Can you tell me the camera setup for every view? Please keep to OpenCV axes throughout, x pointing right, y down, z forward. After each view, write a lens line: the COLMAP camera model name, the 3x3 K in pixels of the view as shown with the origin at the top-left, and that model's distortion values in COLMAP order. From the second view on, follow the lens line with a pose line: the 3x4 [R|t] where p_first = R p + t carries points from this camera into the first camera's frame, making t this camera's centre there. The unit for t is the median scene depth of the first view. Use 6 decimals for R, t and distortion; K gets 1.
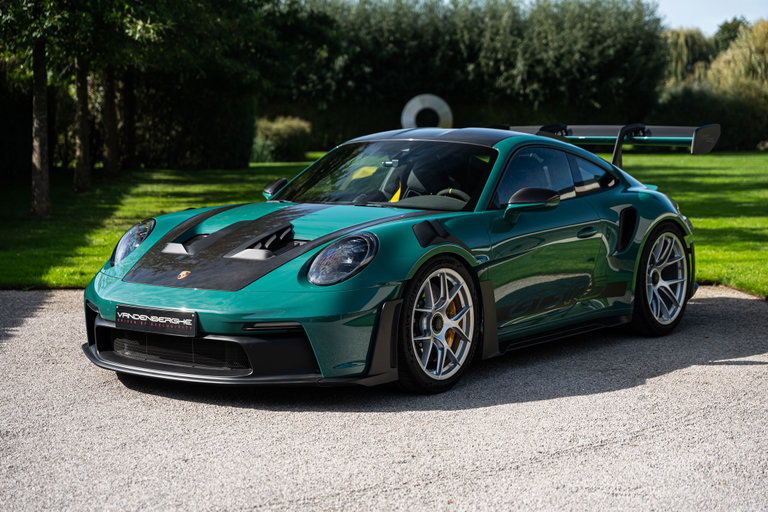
lens RADIAL K [[1528.4, 0, 386.6], [0, 1528.4, 254.2], [0, 0, 1]] dist [0.147235, 0.000000]
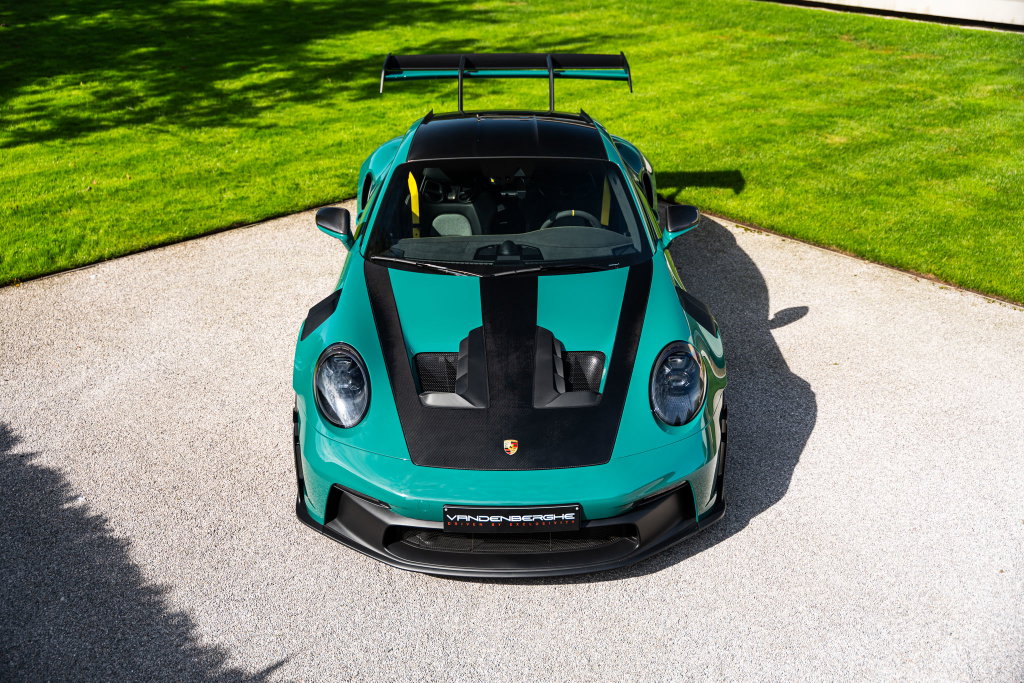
lens RADIAL K [[1140.2, 0, 511.3], [0, 1140.2, 340.7], [0, 0, 1]] dist [0.031371, 0.000000]
pose [[0.800782, -0.258235, 0.540428, -0.425268], [0.060796, 0.932668, 0.355575, -0.242045], [-0.595862, -0.251882, 0.762564, 0.536530]]
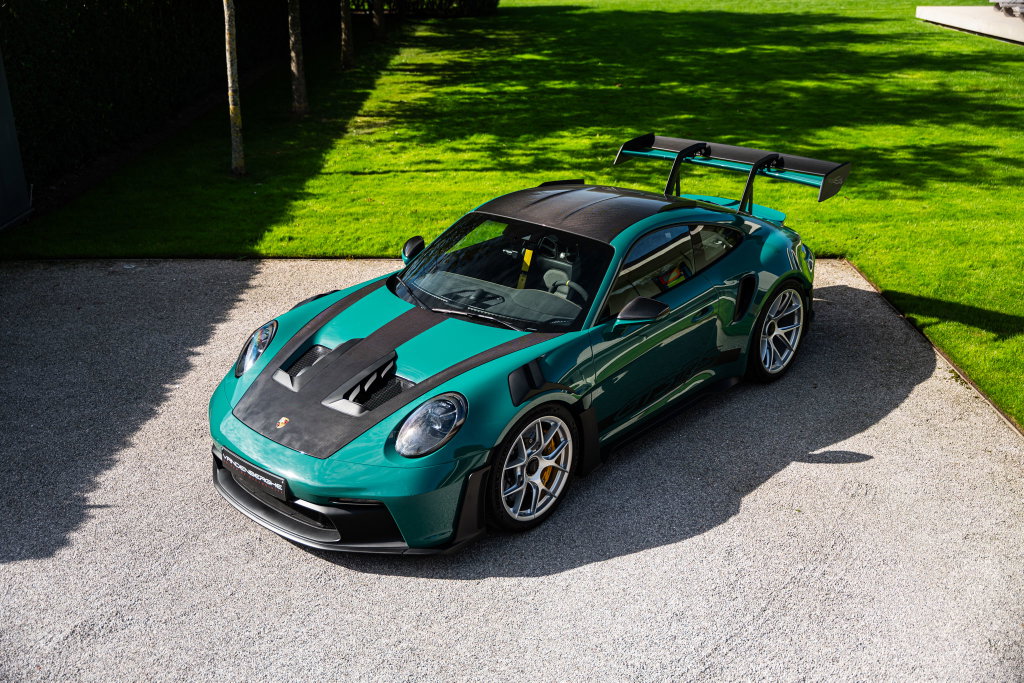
lens RADIAL K [[1050.5, 0, 505.9], [0, 1050.5, 346.5], [0, 0, 1]] dist [0.064139, 0.000000]
pose [[0.994163, 0.036683, -0.101460, 0.082595], [-0.004894, 0.954787, 0.297250, -0.236481], [0.107777, -0.295019, 0.949394, 0.348261]]
